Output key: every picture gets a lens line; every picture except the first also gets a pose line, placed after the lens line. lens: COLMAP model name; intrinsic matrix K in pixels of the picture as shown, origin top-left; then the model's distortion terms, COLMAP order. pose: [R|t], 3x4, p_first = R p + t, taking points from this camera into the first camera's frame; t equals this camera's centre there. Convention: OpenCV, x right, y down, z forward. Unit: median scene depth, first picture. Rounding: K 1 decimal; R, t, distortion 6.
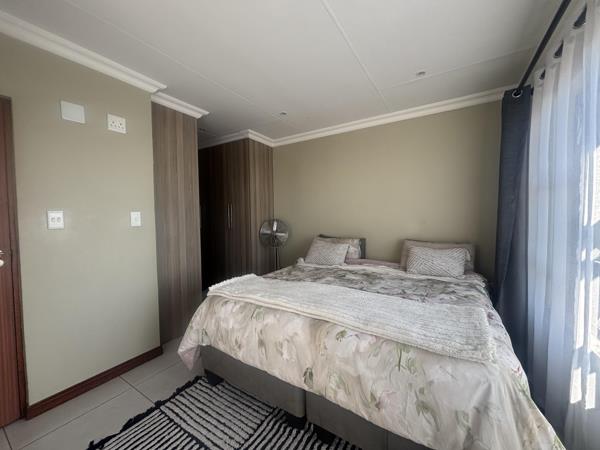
lens RADIAL K [[240.0, 0, 300.0], [0, 240.0, 225.0], [0, 0, 1]] dist [0.000705, 0.000070]
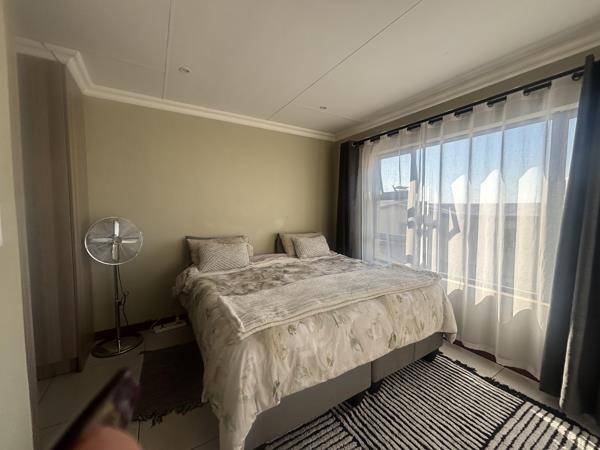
lens RADIAL K [[240.0, 0, 300.0], [0, 240.0, 225.0], [0, 0, 1]] dist [0.000705, 0.000070]
pose [[0.449828, -0.043795, 0.892041, -1.057333], [0.029446, 0.998981, 0.034197, -0.031855], [-0.892630, 0.010885, 0.450659, 0.696160]]
